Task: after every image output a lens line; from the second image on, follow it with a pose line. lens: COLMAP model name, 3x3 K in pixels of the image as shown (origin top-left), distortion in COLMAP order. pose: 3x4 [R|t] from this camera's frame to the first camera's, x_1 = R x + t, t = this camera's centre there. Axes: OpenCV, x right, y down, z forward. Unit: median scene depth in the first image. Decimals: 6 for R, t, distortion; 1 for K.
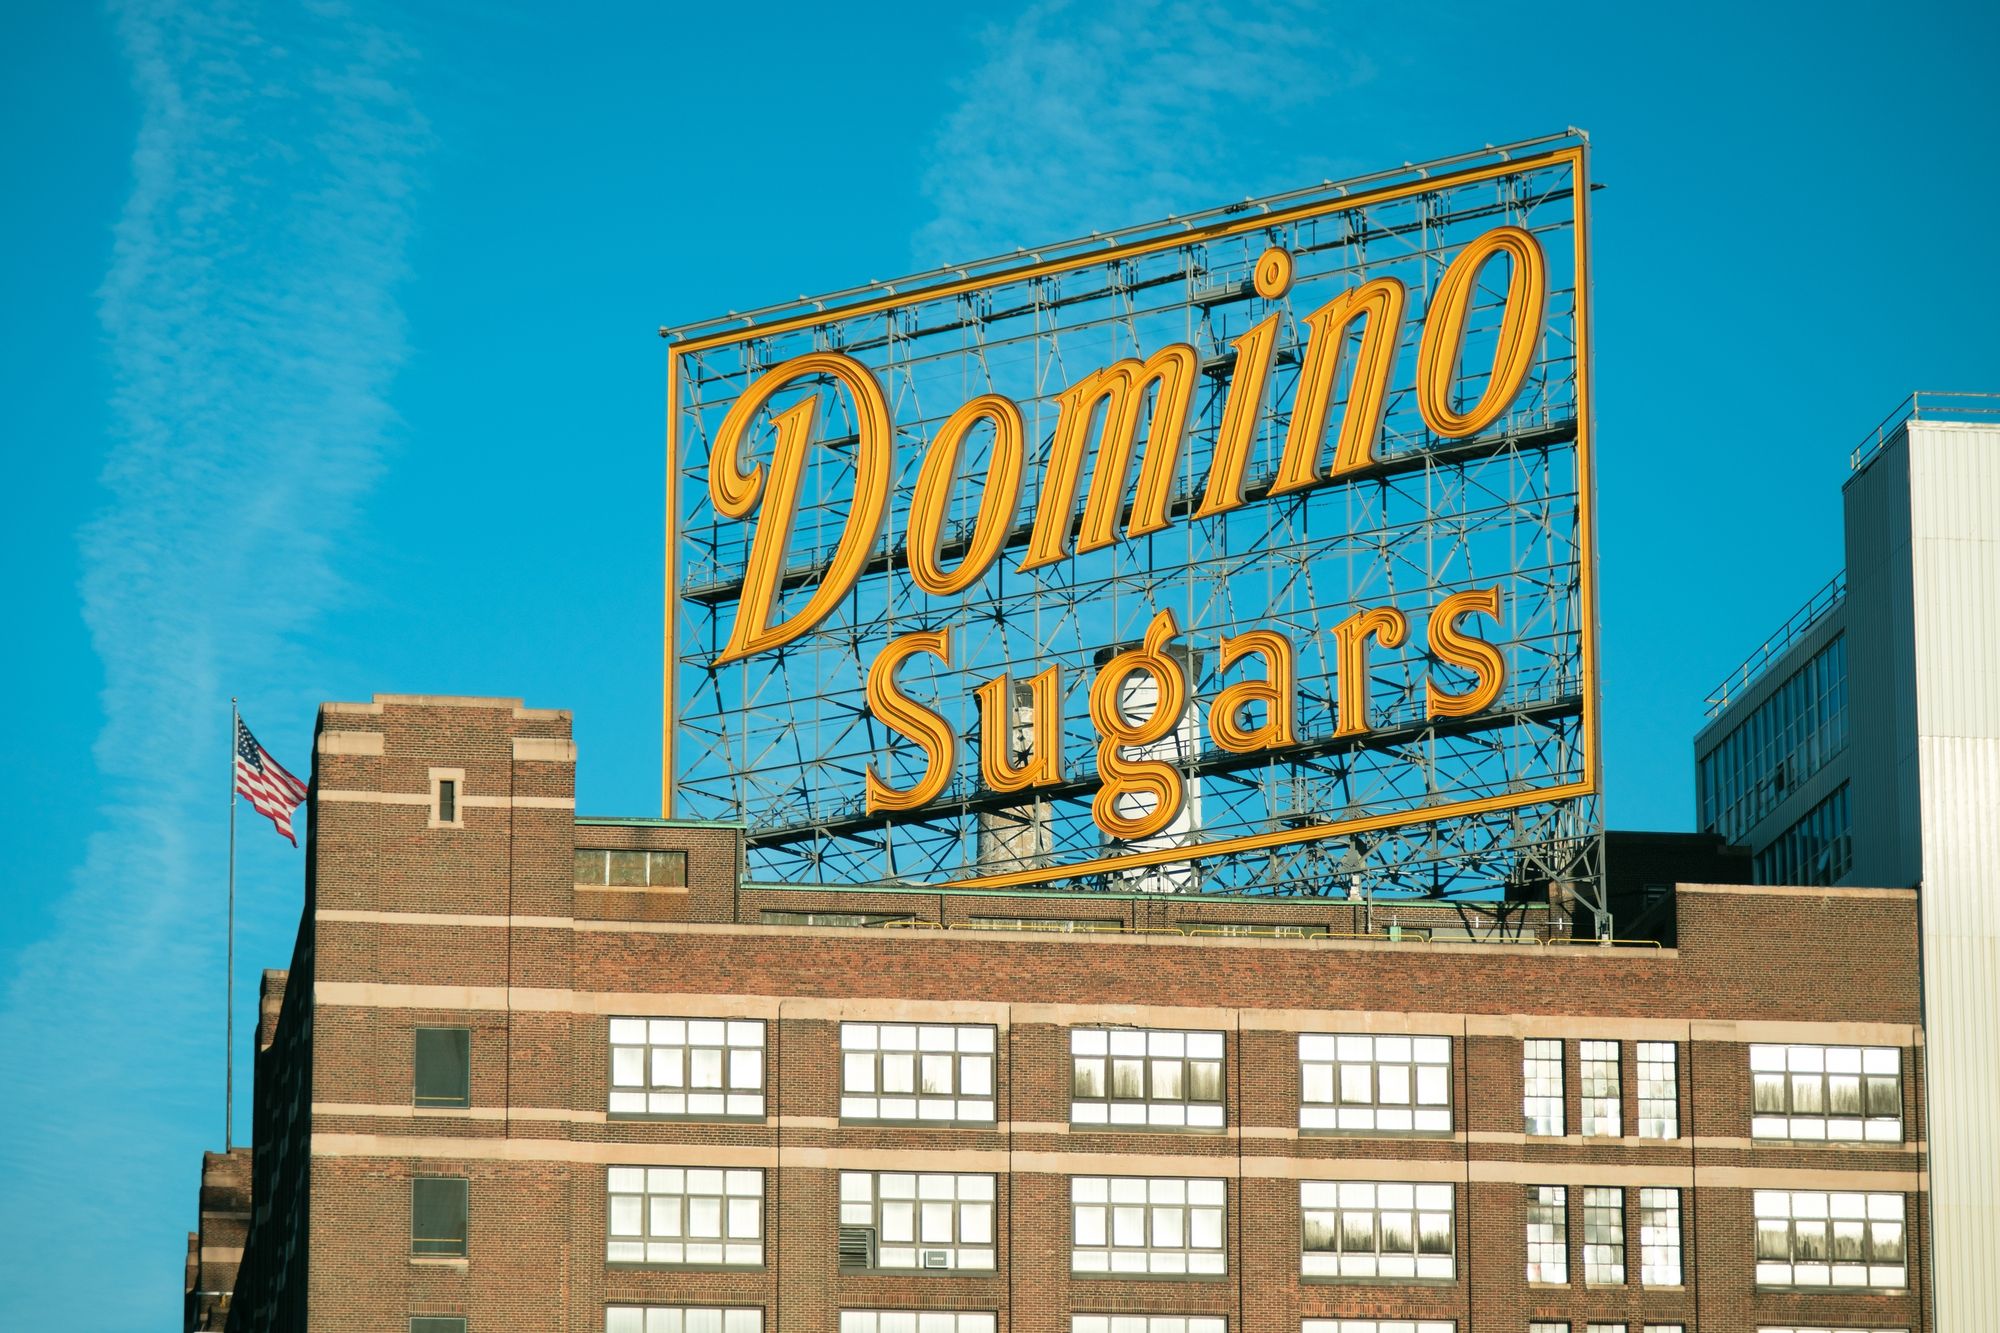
lens RADIAL K [[6788.9, 0, 1000.0], [0, 6788.9, 666.5], [0, 0, 1]] dist [-0.176897, 1.246423]
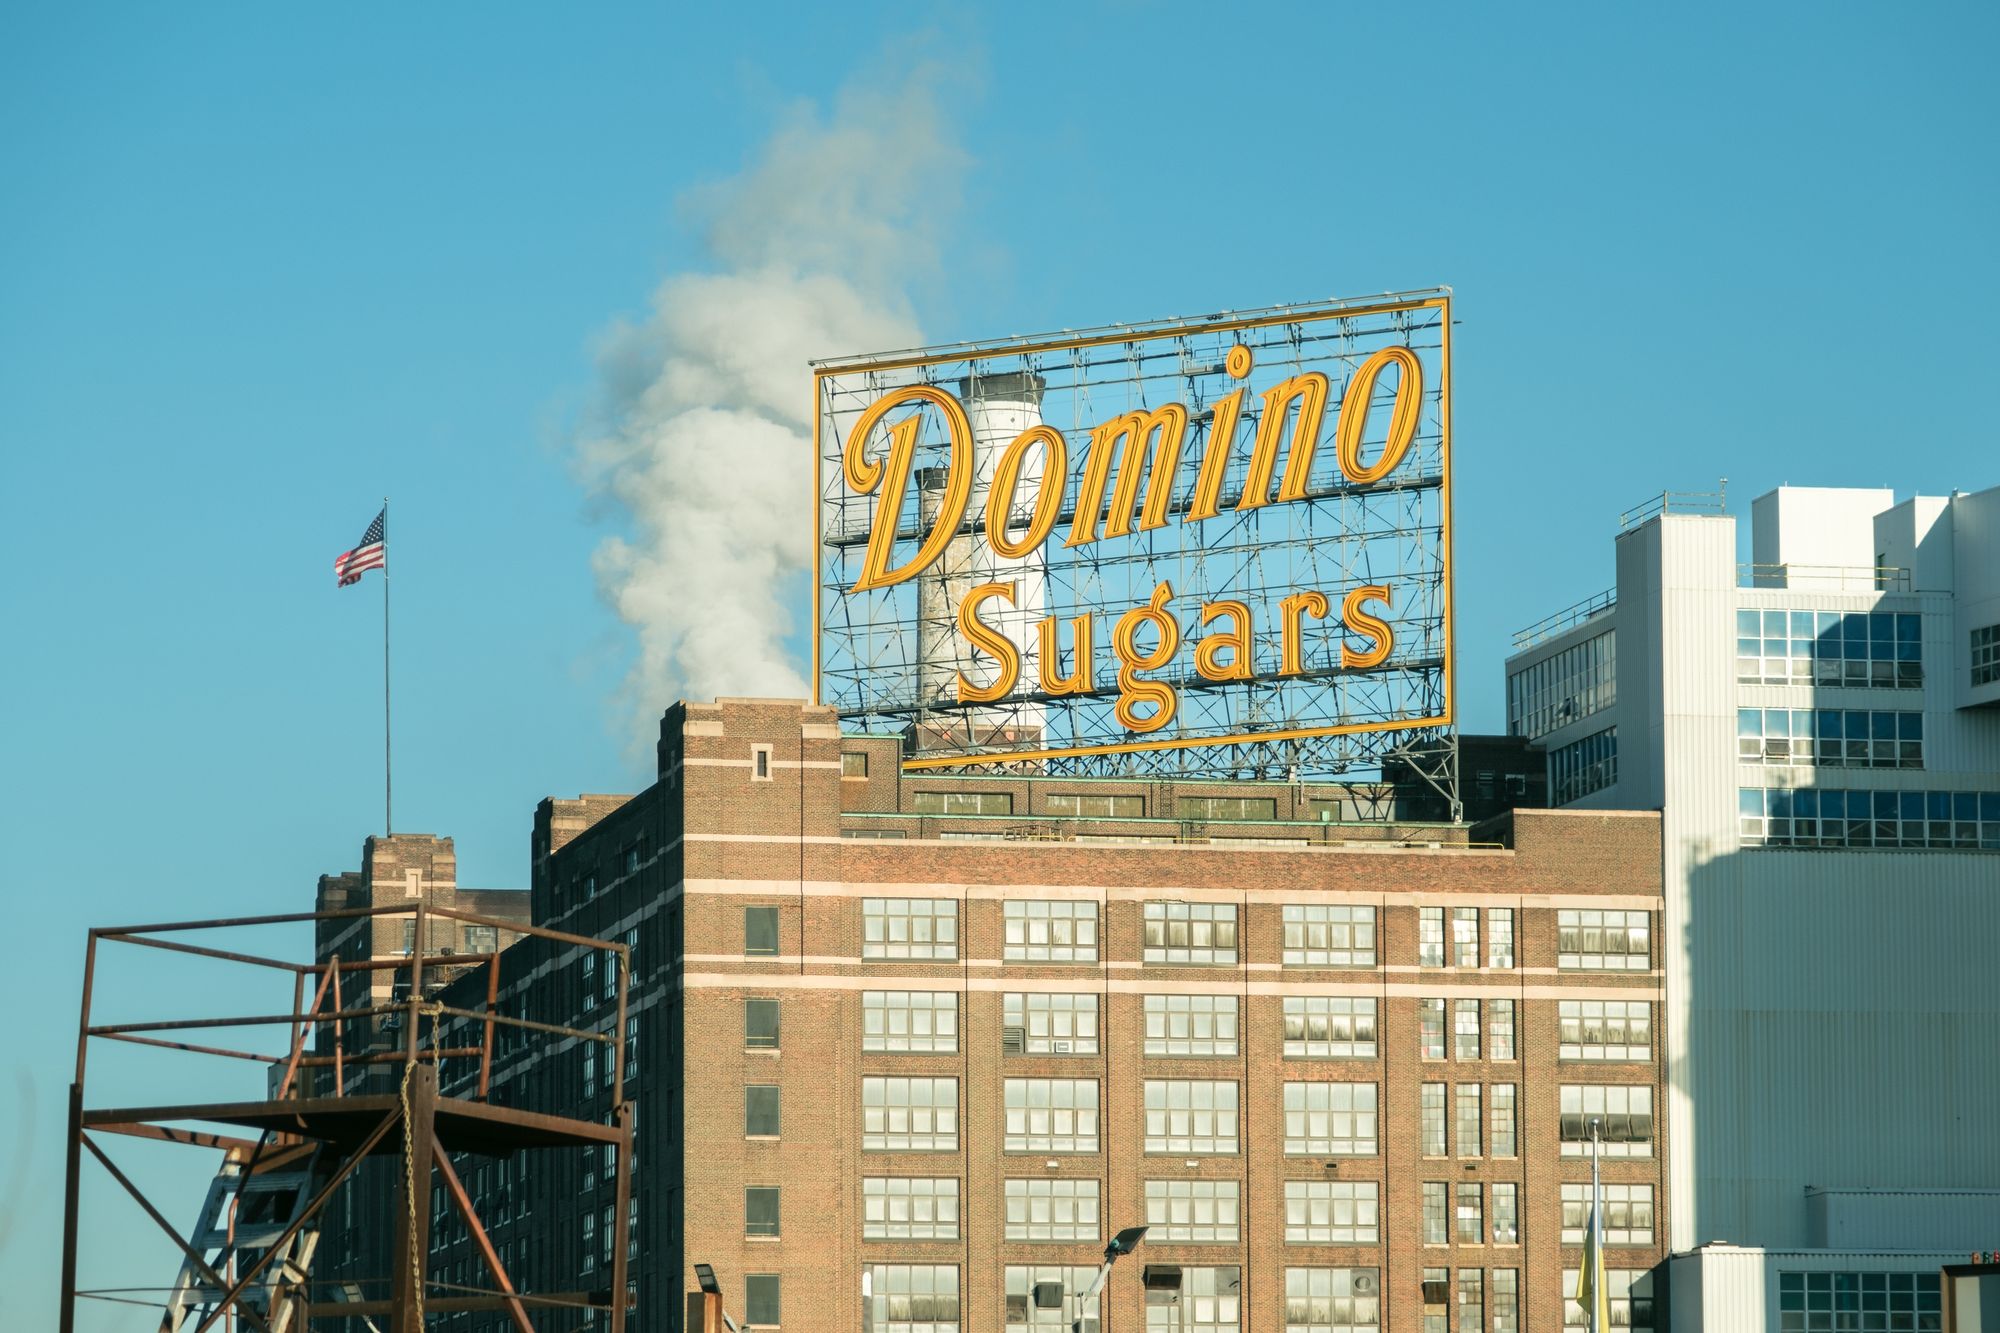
lens RADIAL K [[7104.0, 0, 1000.0], [0, 7104.0, 666.5], [0, 0, 1]] dist [-0.284316, -2.593961]
pose [[0.997839, 0.005998, 0.065426, -0.134883], [-0.012735, 0.994595, 0.103046, -0.176851], [-0.064455, -0.103657, 0.992522, -0.673124]]
